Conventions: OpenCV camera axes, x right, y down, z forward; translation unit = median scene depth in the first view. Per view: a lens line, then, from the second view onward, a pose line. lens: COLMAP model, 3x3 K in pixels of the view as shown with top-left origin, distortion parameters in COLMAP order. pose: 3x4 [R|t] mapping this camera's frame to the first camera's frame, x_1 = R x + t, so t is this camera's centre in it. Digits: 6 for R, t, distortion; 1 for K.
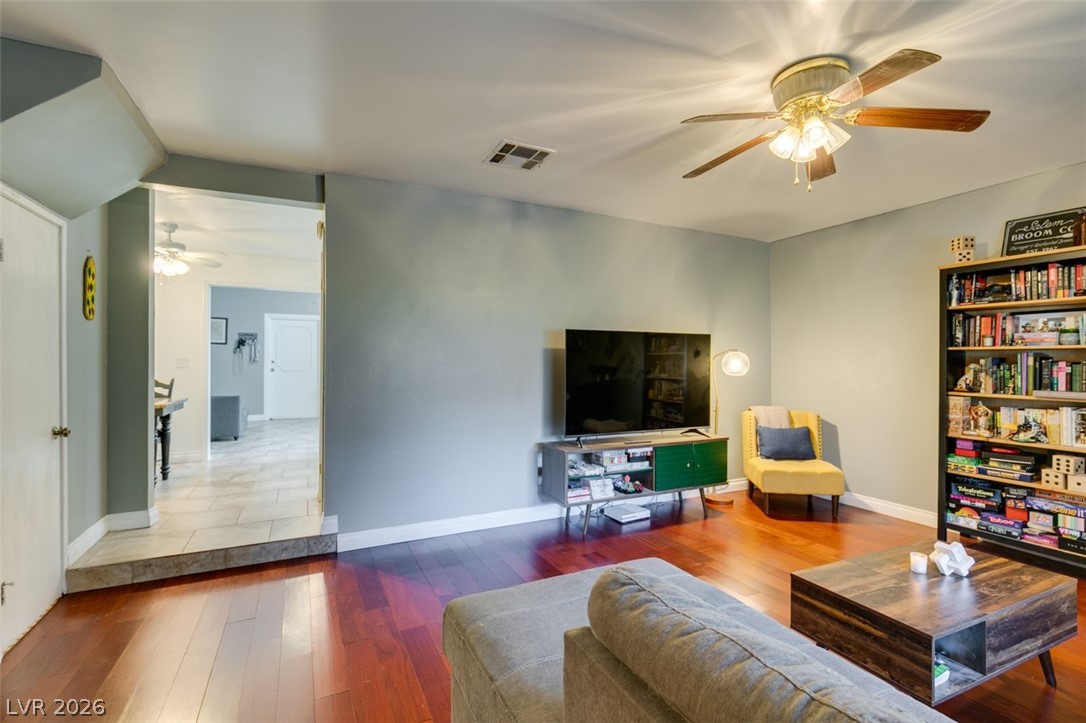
lens RADIAL K [[488.6, 0, 539.2], [0, 488.6, 359.3], [0, 0, 1]] dist [0.008244, -0.002620]
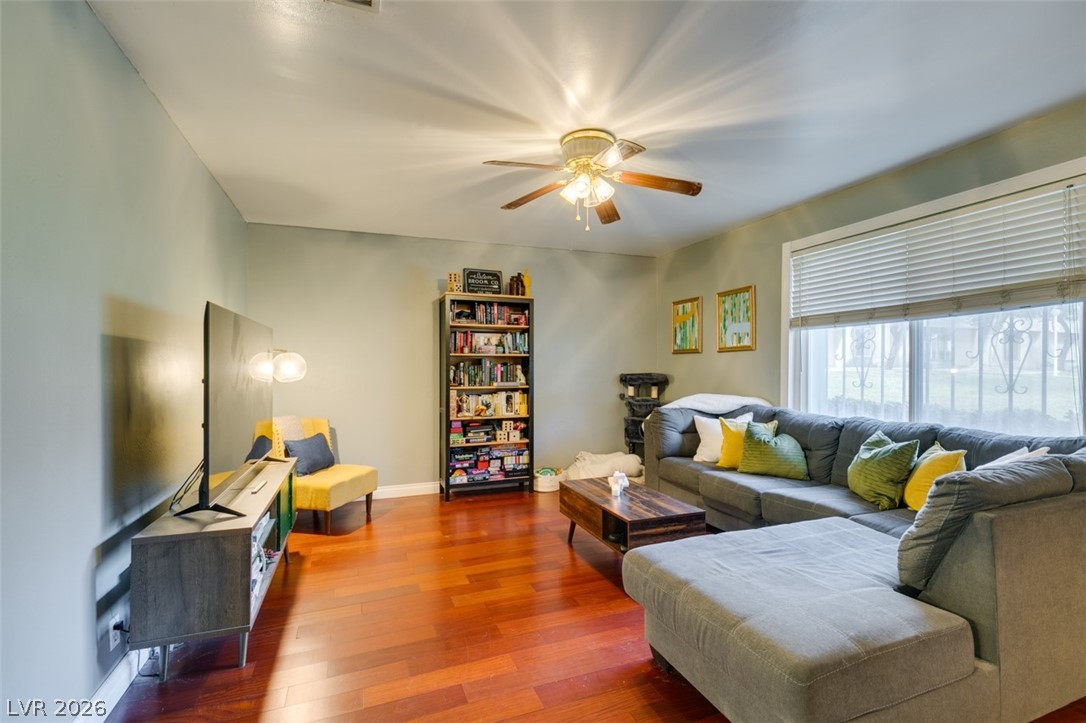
lens RADIAL K [[488.6, 0, 539.5], [0, 488.6, 367.0], [0, 0, 1]] dist [0.008244, -0.002620]
pose [[0.083104, -0.003625, 0.996534, -0.476747], [0.000129, 0.999993, 0.003627, 0.007618], [-0.996541, -0.000173, 0.083104, 0.650127]]
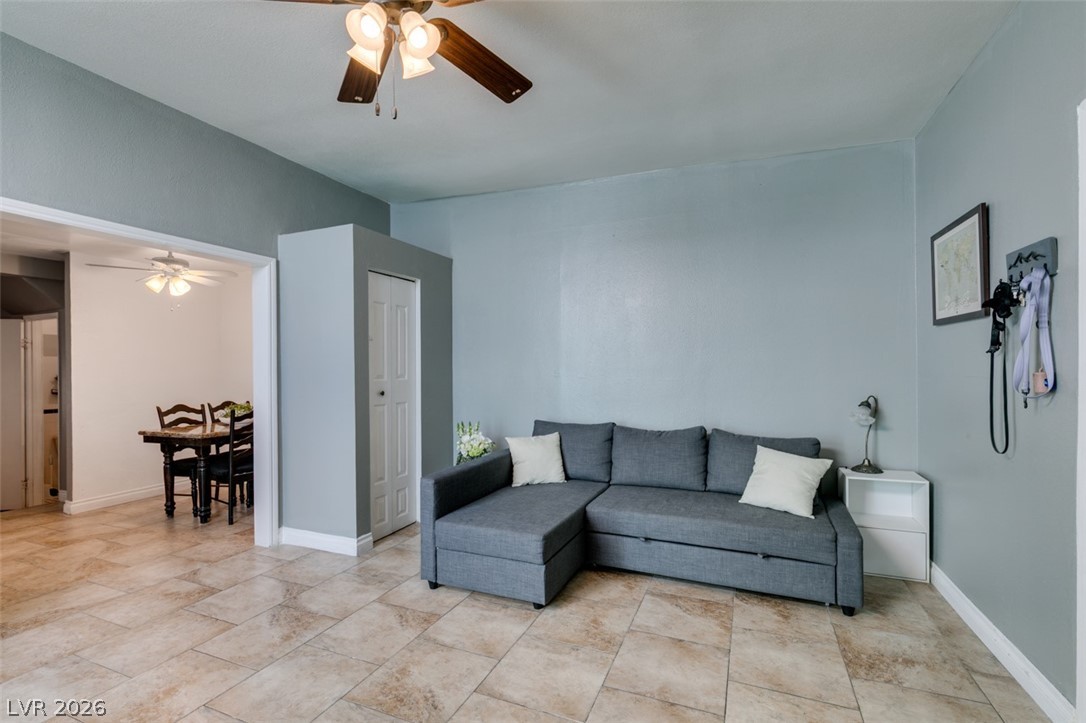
lens RADIAL K [[488.6, 0, 537.2], [0, 488.6, 377.5], [0, 0, 1]] dist [0.008244, -0.002620]
pose [[-0.752799, 0.013401, -0.658114, -0.853129], [0.013438, 0.999897, 0.004990, -0.013514], [0.658113, -0.005087, -0.752902, 2.733662]]
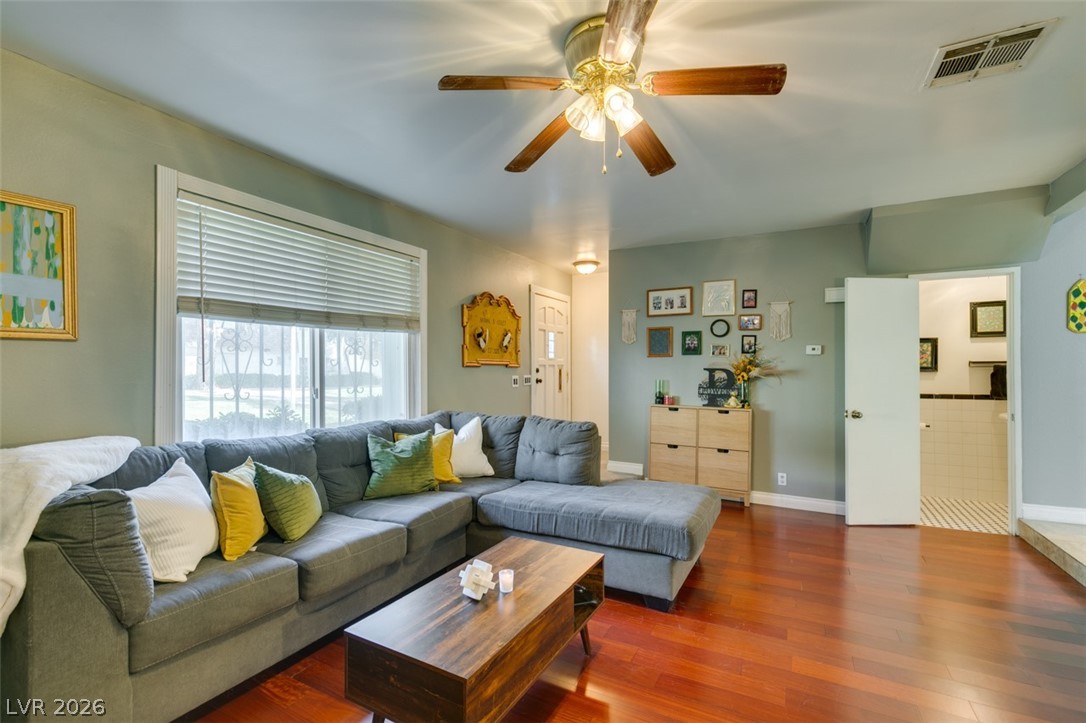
lens RADIAL K [[488.6, 0, 540.1], [0, 488.6, 366.3], [0, 0, 1]] dist [0.008244, -0.002620]
pose [[-0.809110, -0.004434, -0.587641, 0.739604], [0.003003, 0.999927, -0.011680, 0.009724], [0.587650, -0.011216, -0.809038, 1.047947]]
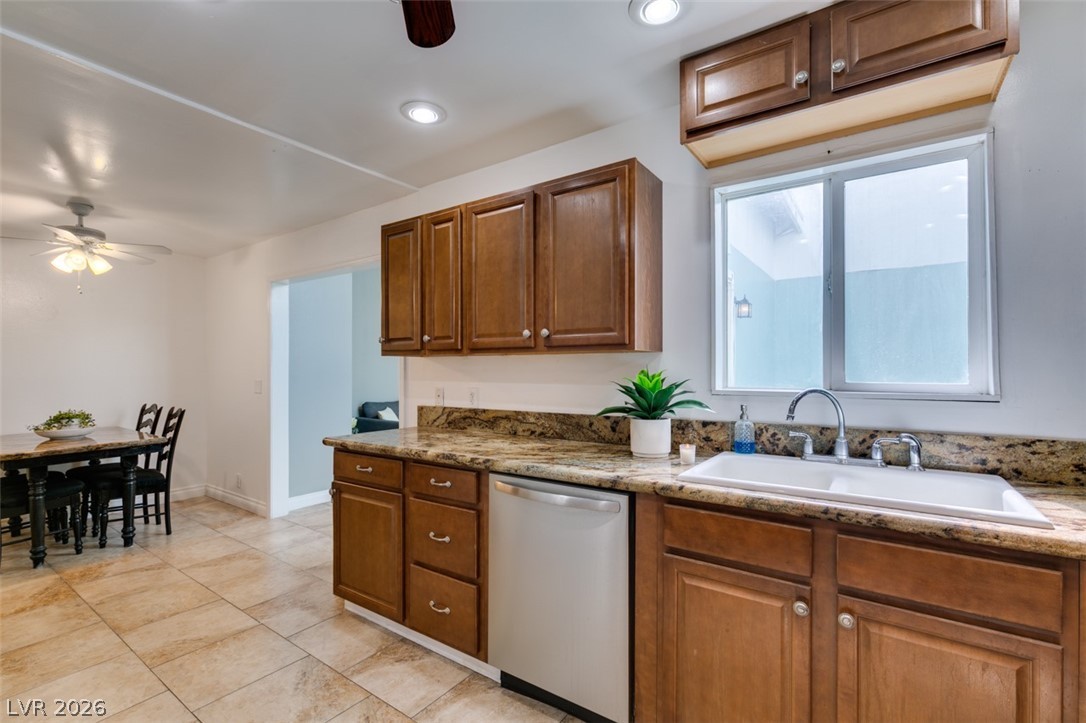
lens RADIAL K [[488.6, 0, 544.9], [0, 488.6, 366.0], [0, 0, 1]] dist [0.008244, -0.002620]
pose [[0.482087, -0.012155, -0.876039, 0.270653], [0.014110, 0.999882, -0.006108, -0.022637], [0.876010, -0.009417, 0.482202, 1.600744]]
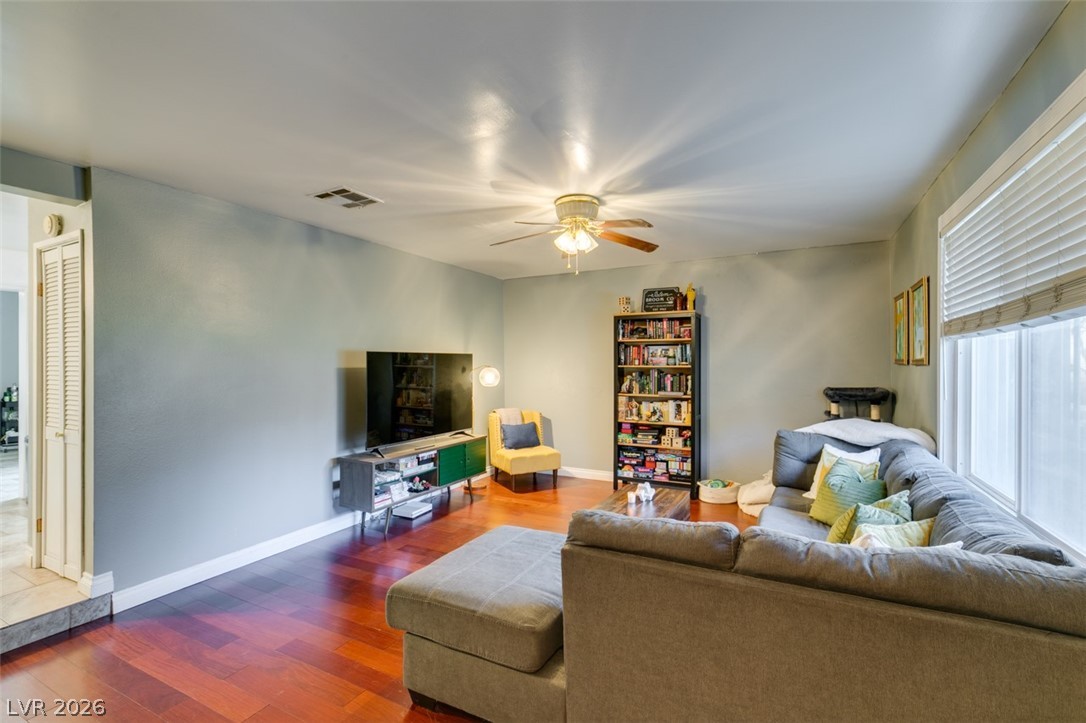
lens RADIAL K [[488.6, 0, 540.6], [0, 488.6, 359.6], [0, 0, 1]] dist [0.008244, -0.002620]
pose [[0.807856, -0.003628, 0.589368, -0.299238], [0.003710, 0.999993, 0.001071, -0.046208], [-0.589368, 0.001321, 0.807864, -0.126381]]
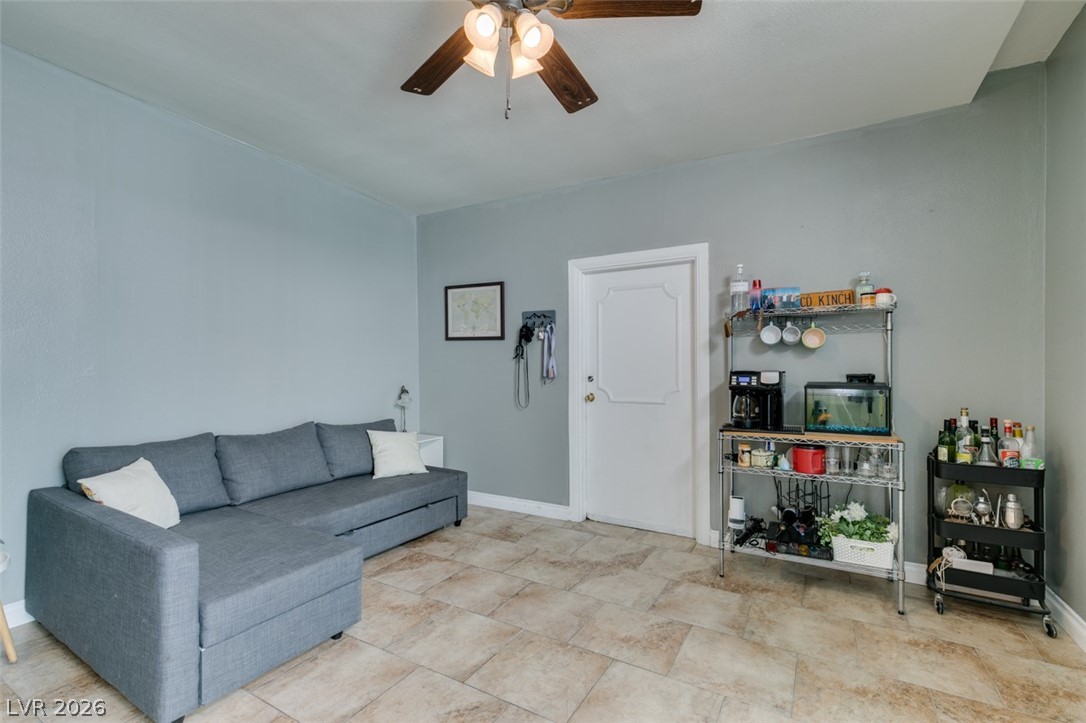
lens RADIAL K [[488.6, 0, 543.0], [0, 488.6, 364.4], [0, 0, 1]] dist [0.008244, -0.002620]
pose [[0.565118, -0.004790, -0.824996, -0.647142], [0.012290, 0.999921, 0.002613, -0.021340], [0.824918, -0.011616, 0.565133, 2.046834]]
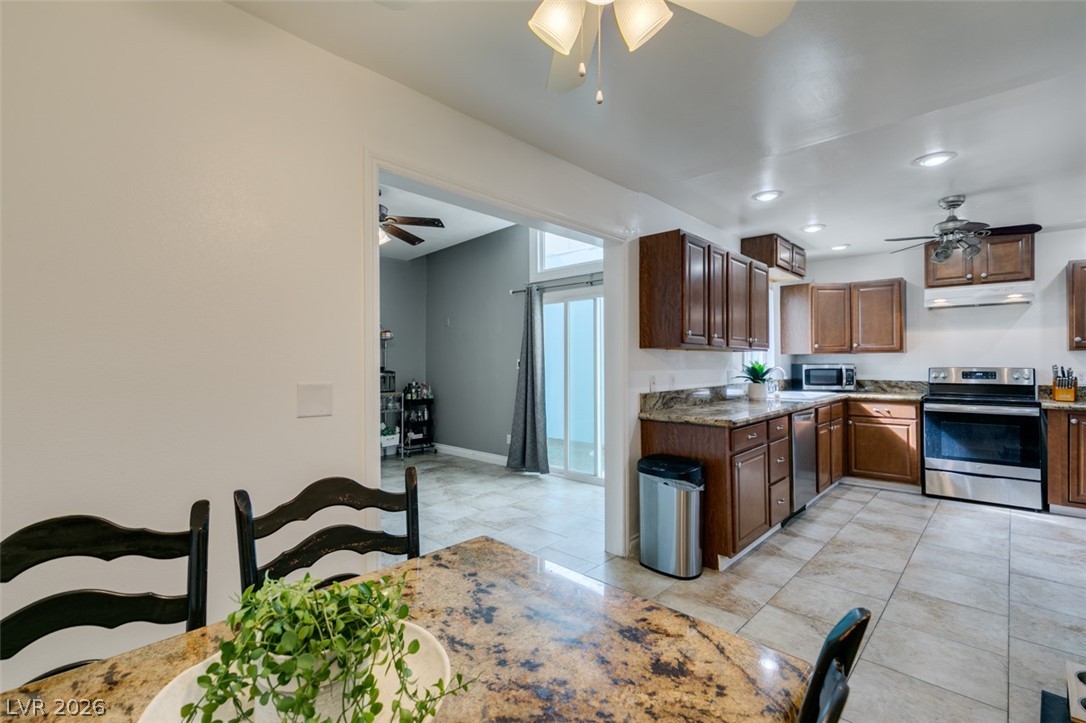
lens RADIAL K [[488.6, 0, 536.5], [0, 488.6, 357.4], [0, 0, 1]] dist [0.008244, -0.002620]
pose [[0.936198, -0.004009, 0.351451, -1.103690], [0.003802, 0.999992, 0.001279, -0.031701], [-0.351453, 0.000139, 0.936206, 1.024923]]
